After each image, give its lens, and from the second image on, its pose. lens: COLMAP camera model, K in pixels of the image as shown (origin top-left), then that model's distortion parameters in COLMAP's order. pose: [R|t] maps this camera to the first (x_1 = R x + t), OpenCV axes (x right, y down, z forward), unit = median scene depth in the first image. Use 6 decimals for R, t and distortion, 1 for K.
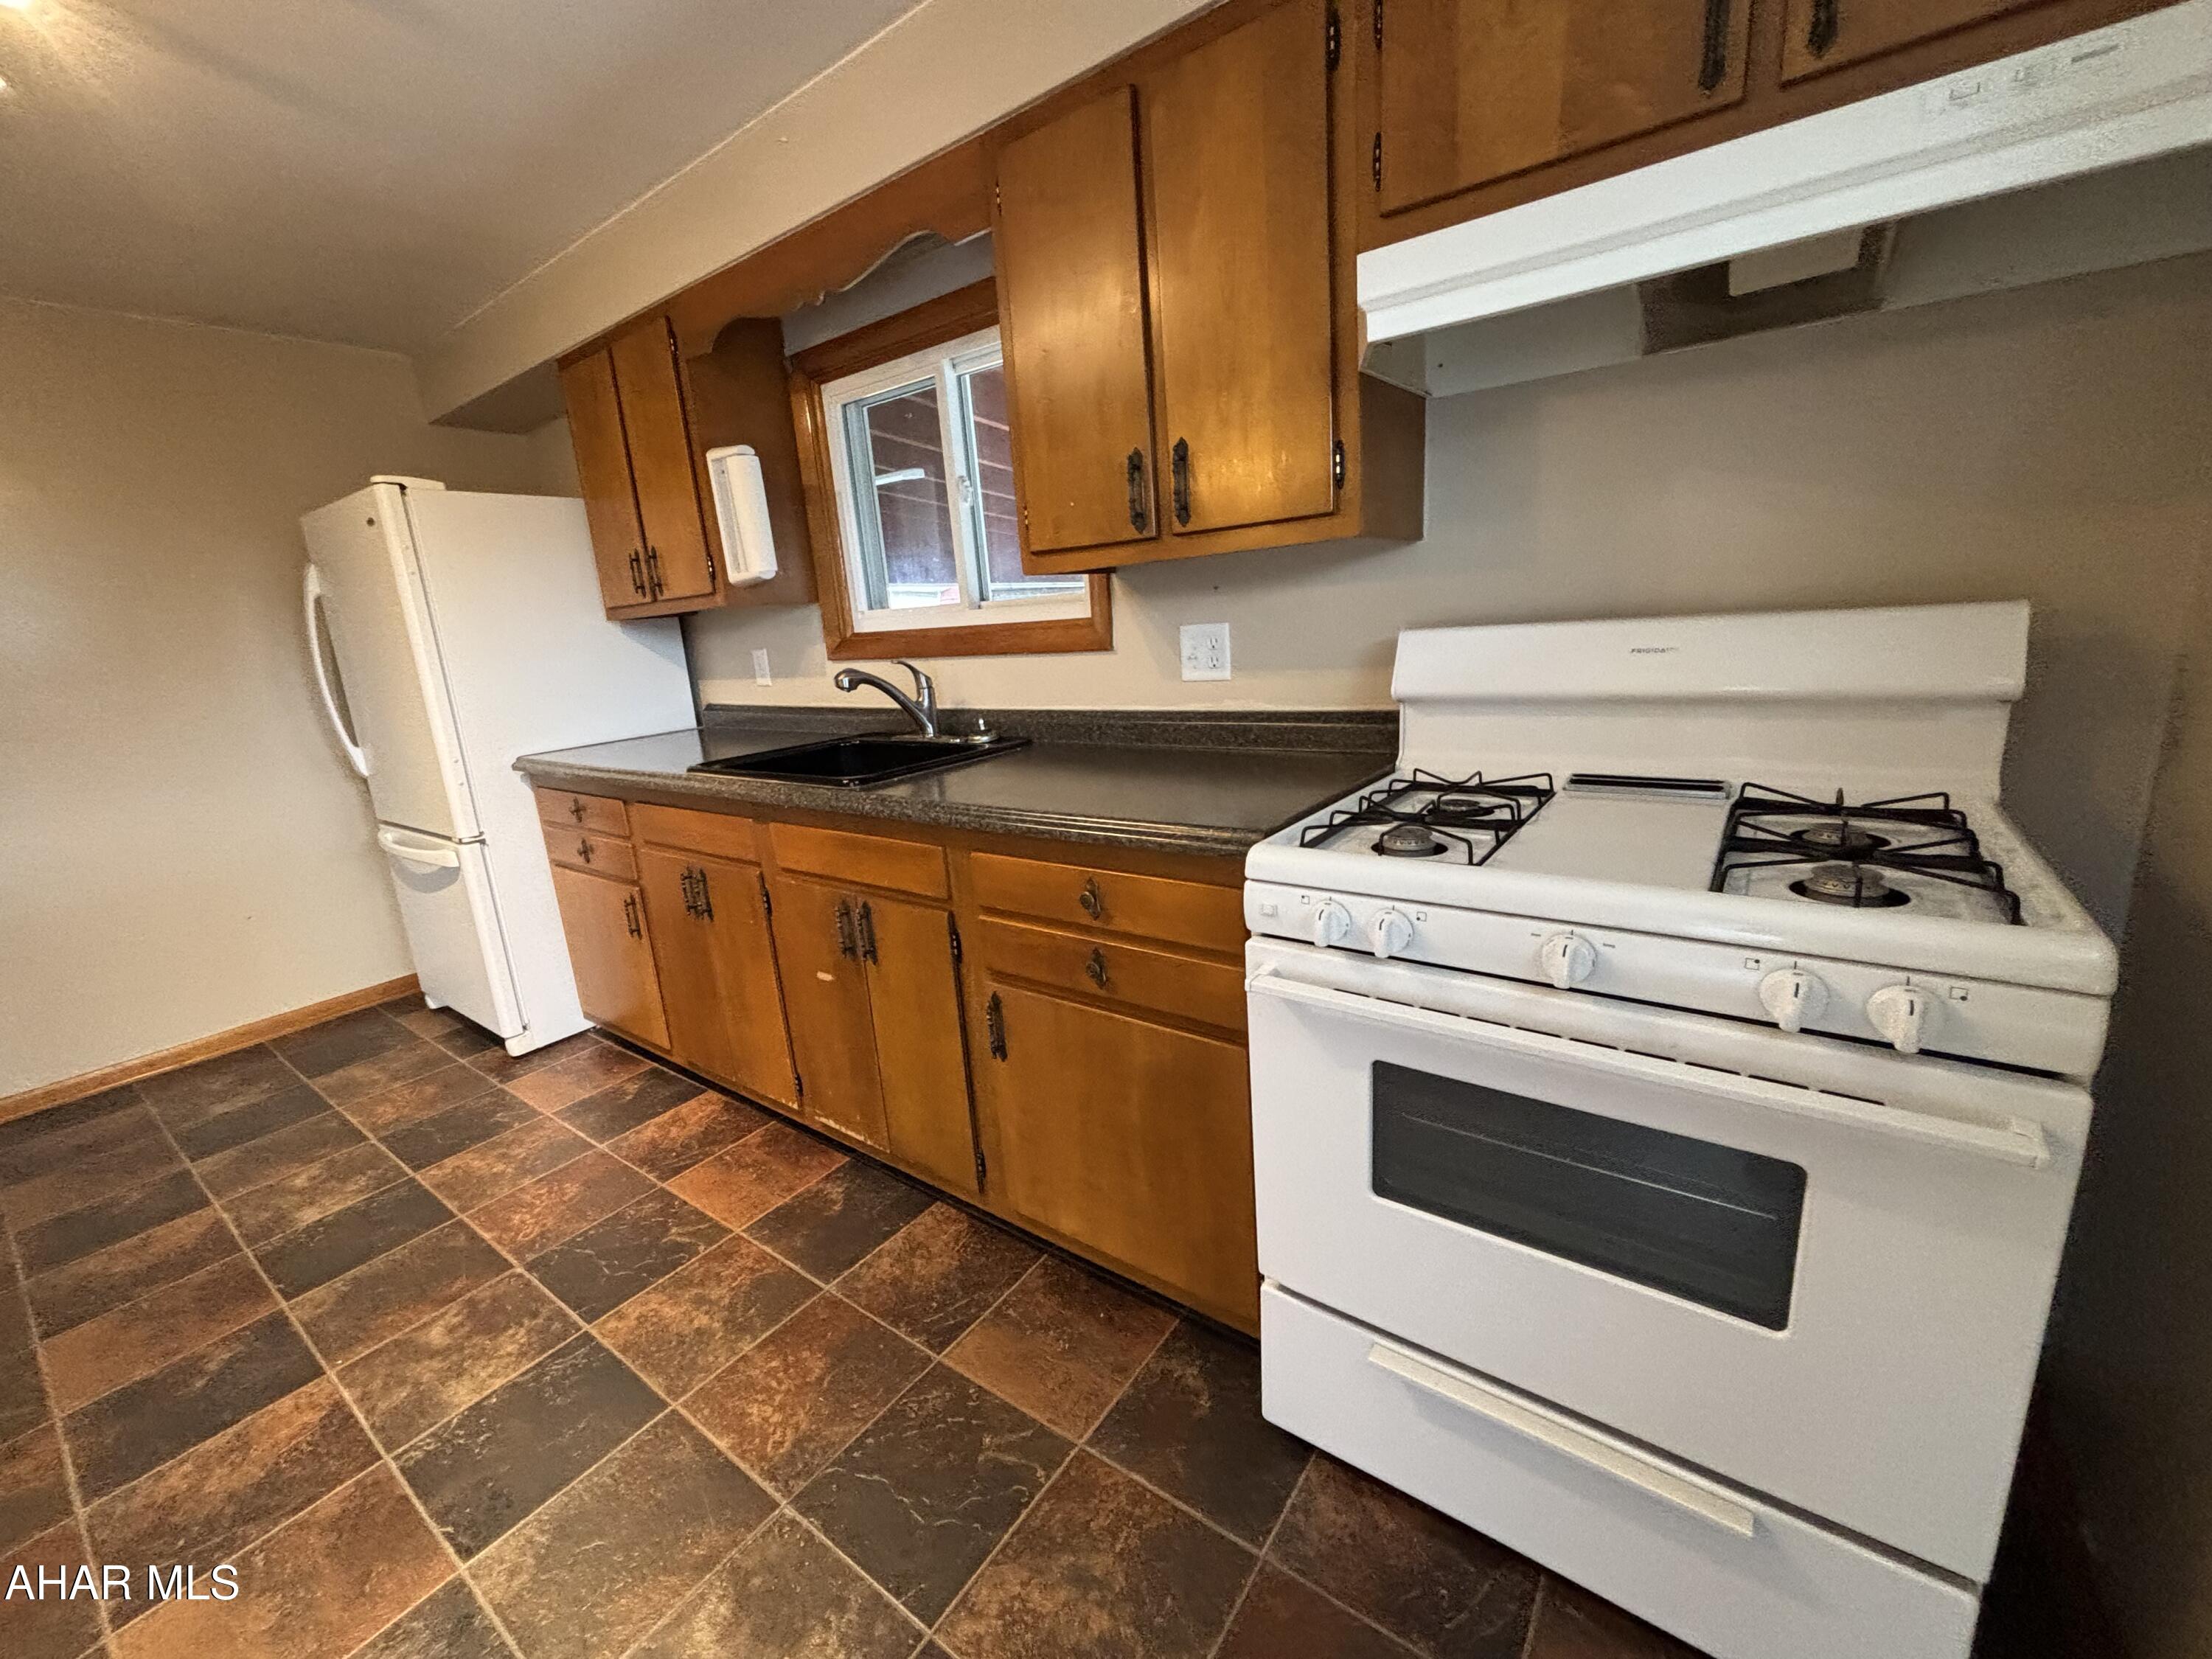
lens RADIAL K [[892.8, 0, 1100.0], [0, 892.8, 837.0], [0, 0, 1]] dist [0.008444, 0.000141]
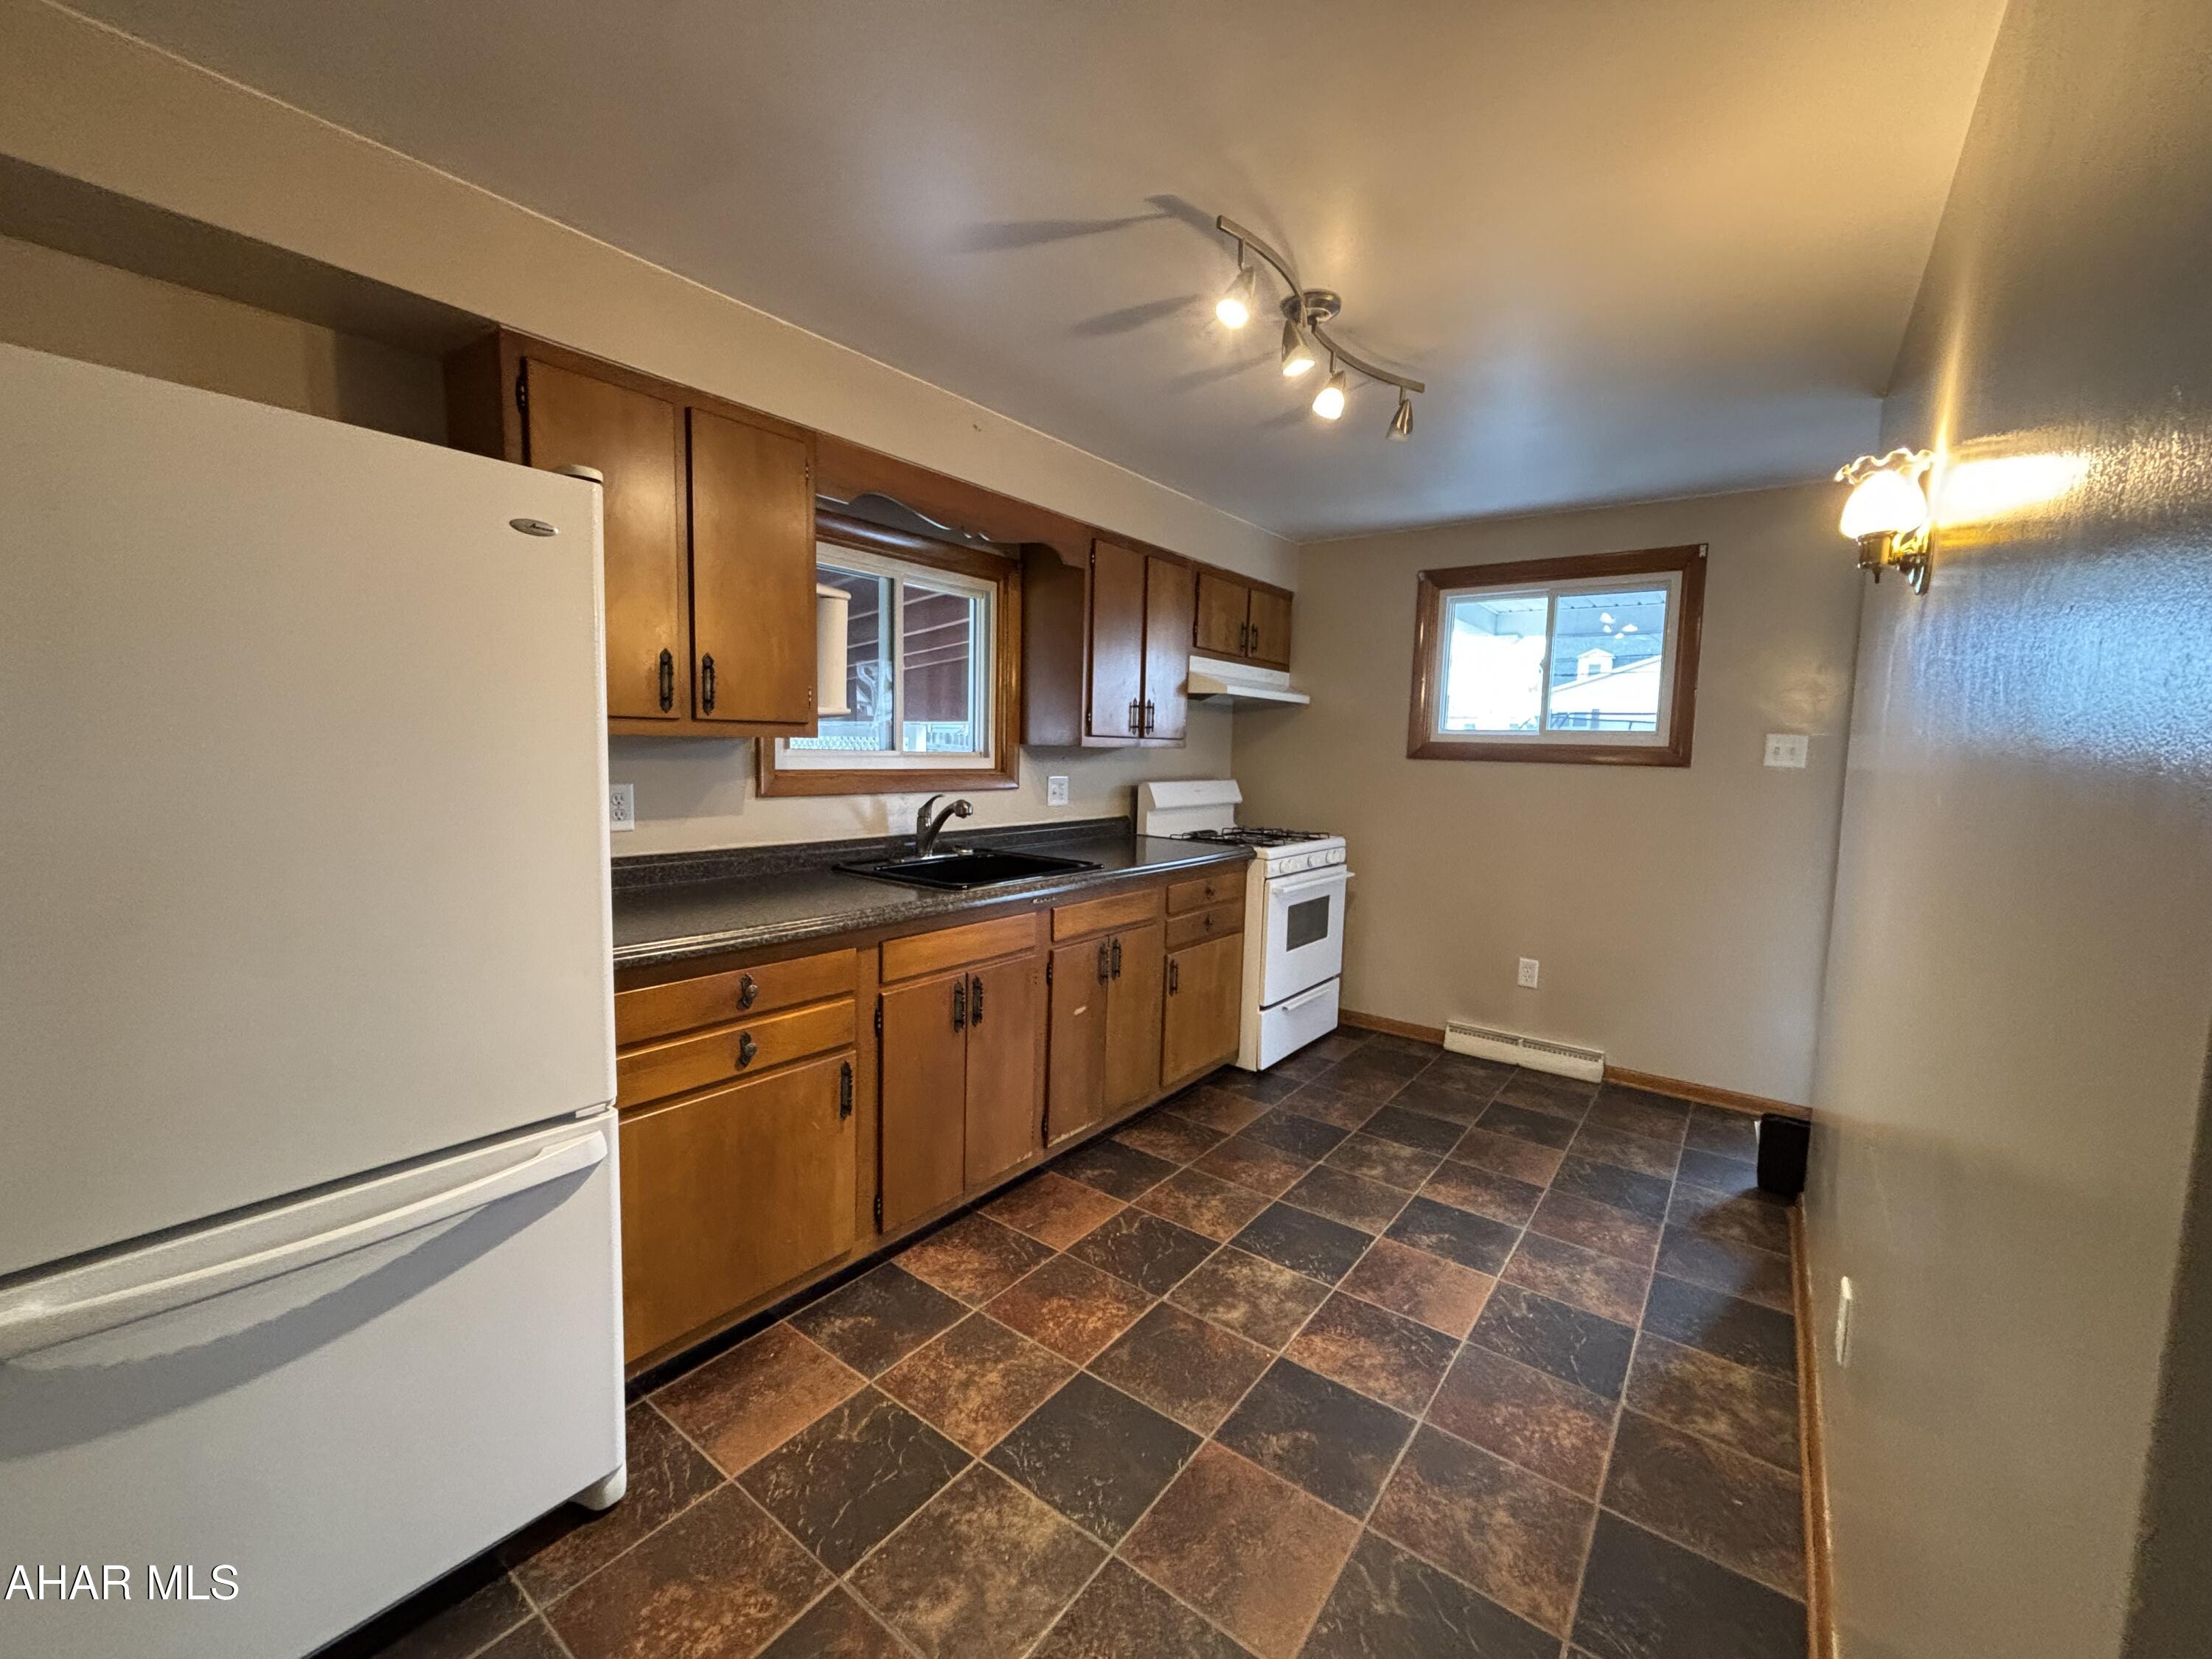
lens RADIAL K [[892.8, 0, 1097.5], [0, 892.8, 826.7], [0, 0, 1]] dist [0.008444, 0.000141]
pose [[0.015431, -0.024048, 0.999592, -1.828852], [0.215926, 0.976202, 0.020152, -0.159910], [-0.976288, 0.215527, 0.020256, 0.946670]]
